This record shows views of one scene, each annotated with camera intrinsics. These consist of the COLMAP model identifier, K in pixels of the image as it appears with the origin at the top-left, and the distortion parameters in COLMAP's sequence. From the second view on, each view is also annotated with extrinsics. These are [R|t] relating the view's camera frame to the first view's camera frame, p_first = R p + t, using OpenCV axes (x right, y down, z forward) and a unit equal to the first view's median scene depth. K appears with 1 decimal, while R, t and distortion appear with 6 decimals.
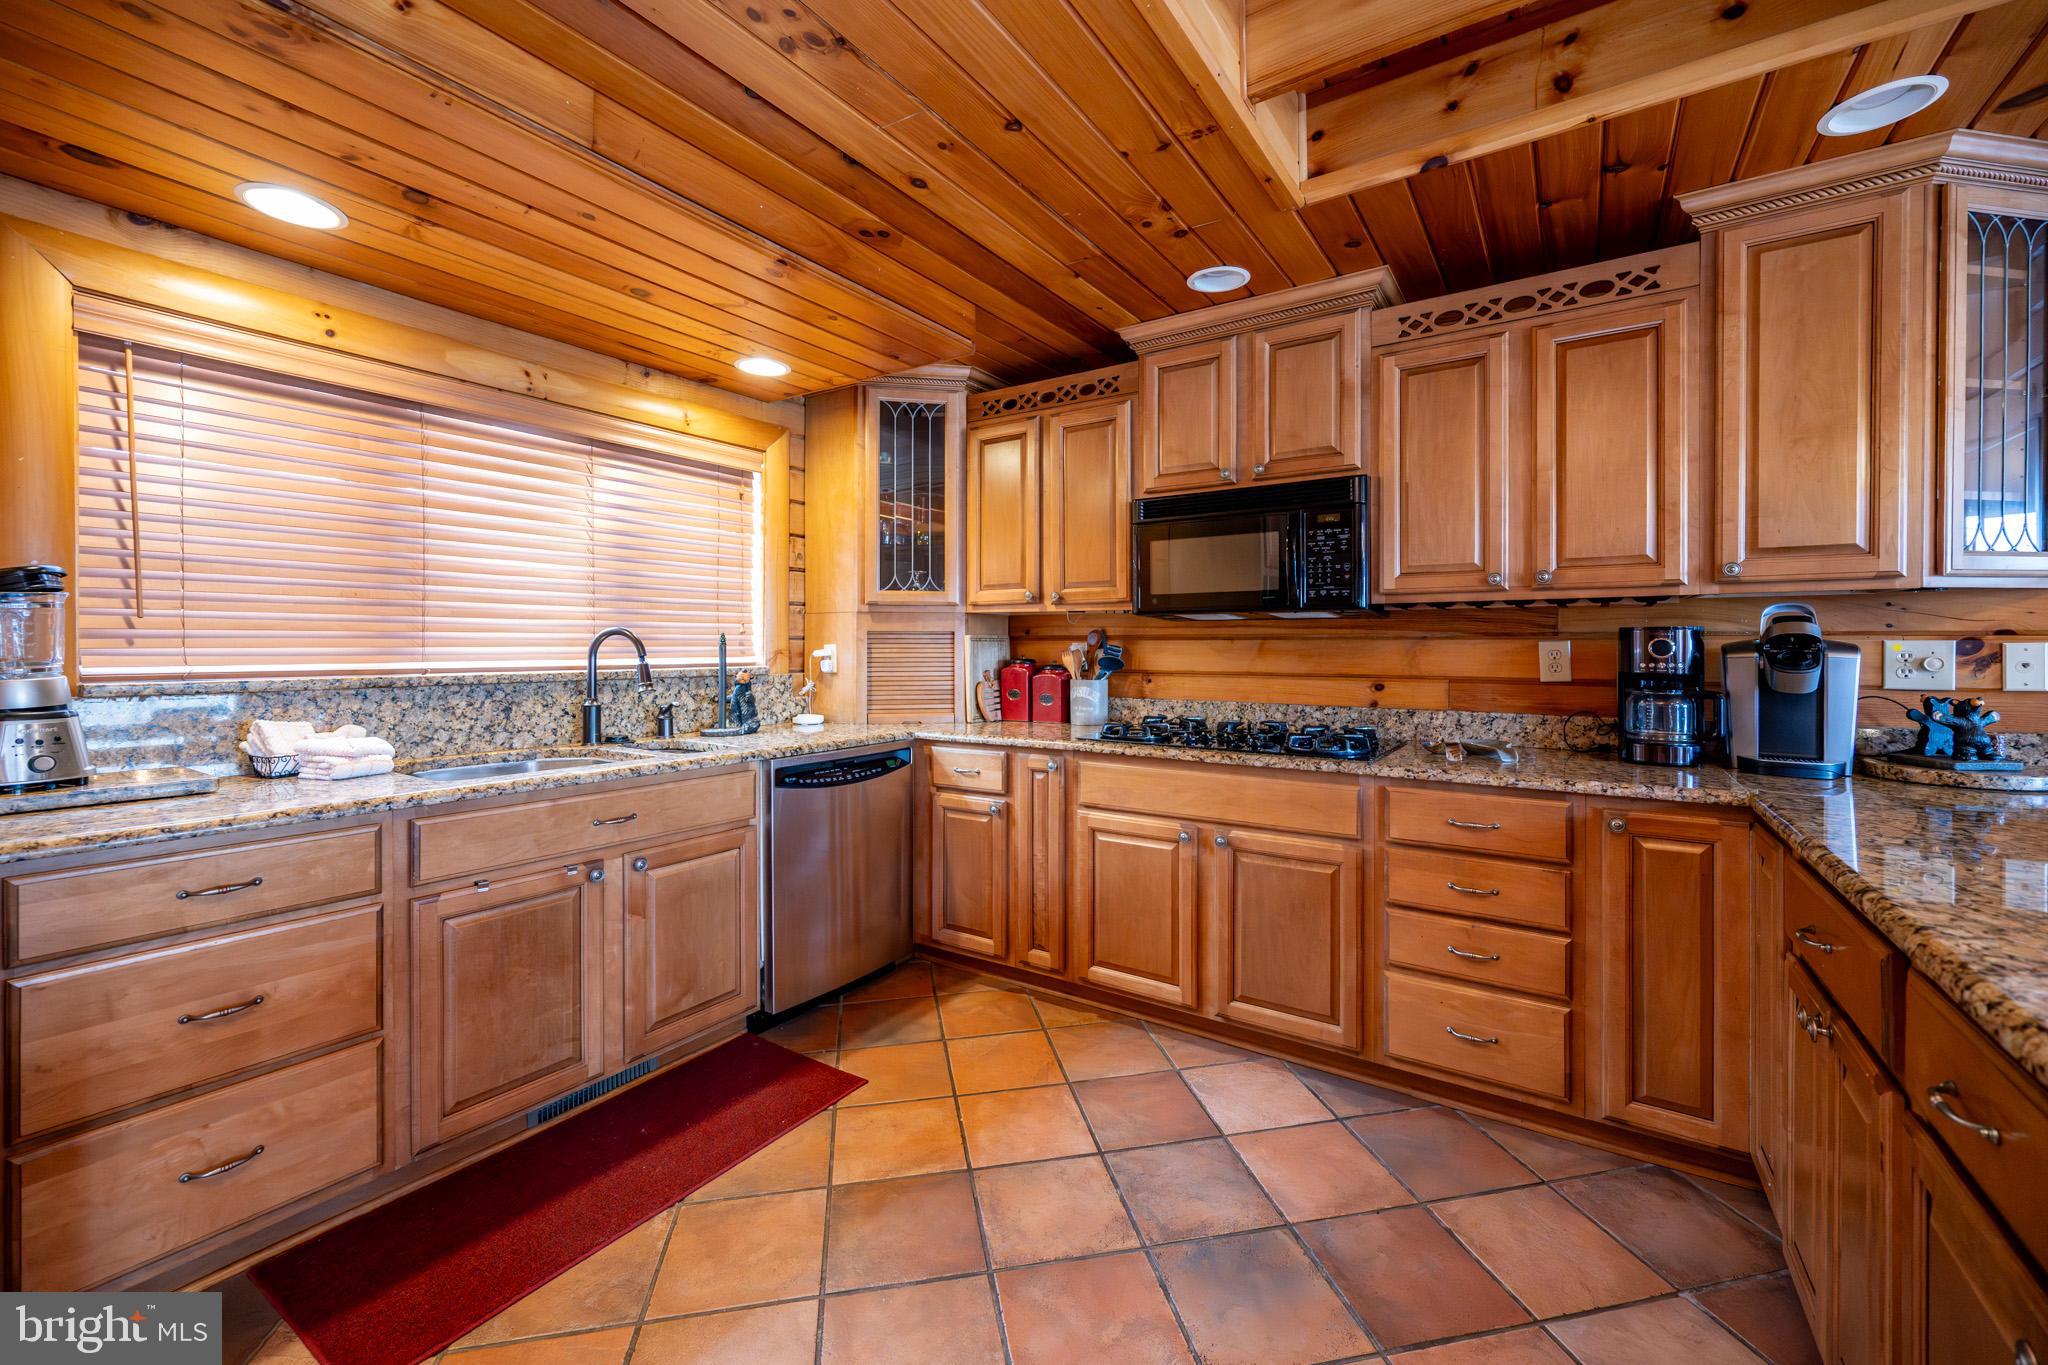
lens RADIAL K [[823.9, 0, 1090.1], [0, 823.9, 643.3], [0, 0, 1]] dist [-0.000333, -0.000346]
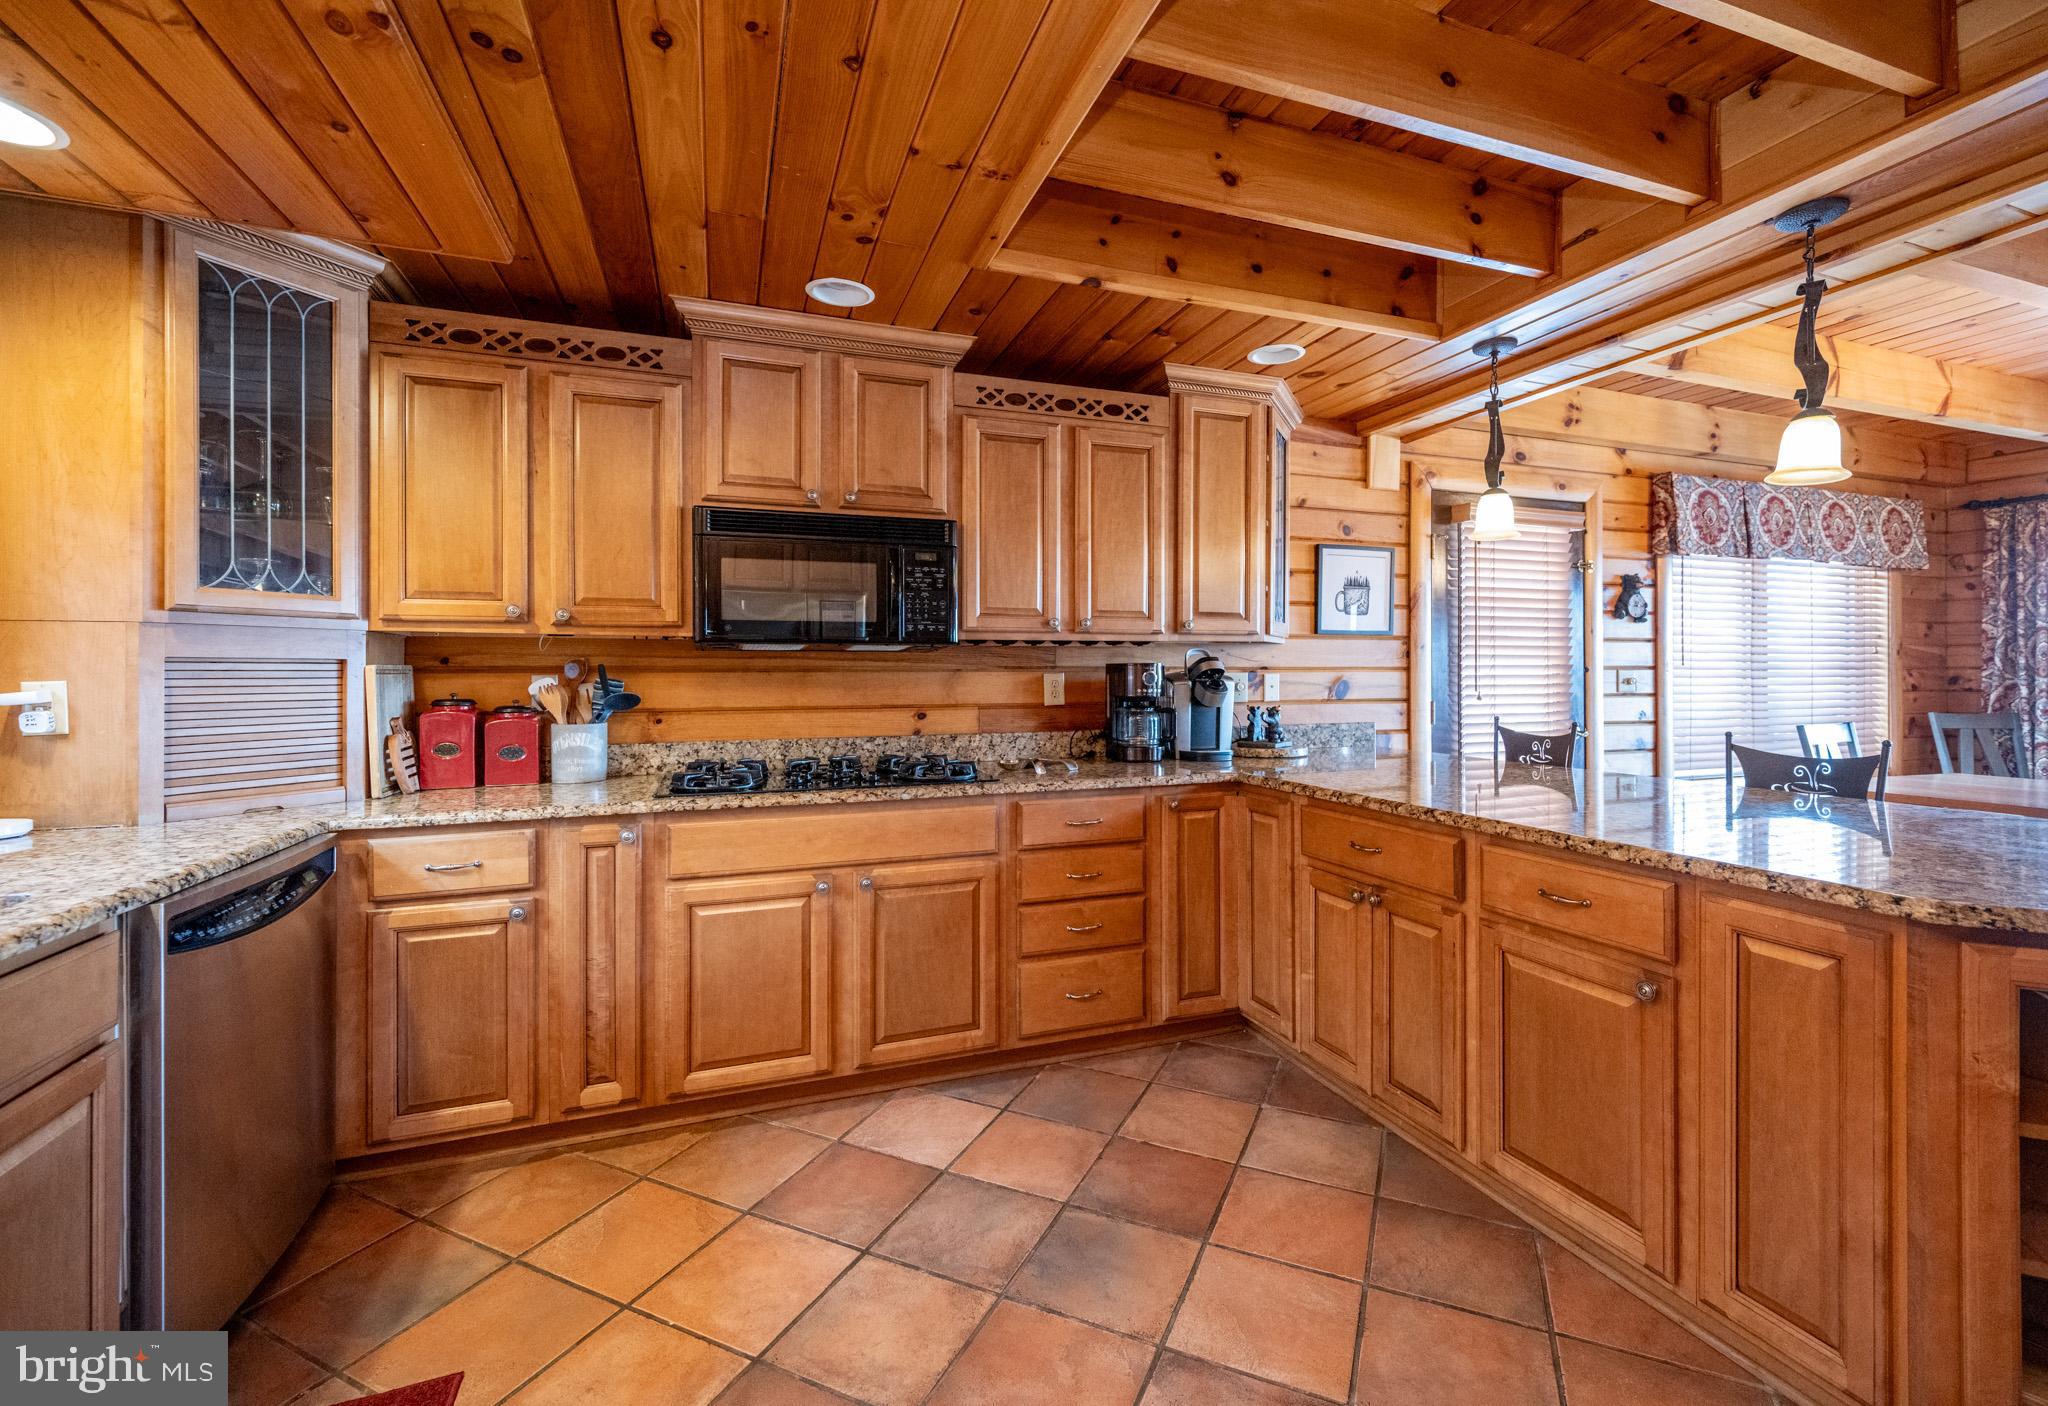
lens RADIAL K [[828.7, 0, 1032.6], [0, 828.7, 668.2], [0, 0, 1]] dist [-0.001867, -0.000199]
pose [[0.617774, 0.002687, 0.786351, -0.434285], [0.002487, 0.999982, -0.005371, -0.003353], [-0.786352, 0.005274, 0.617757, 0.228252]]
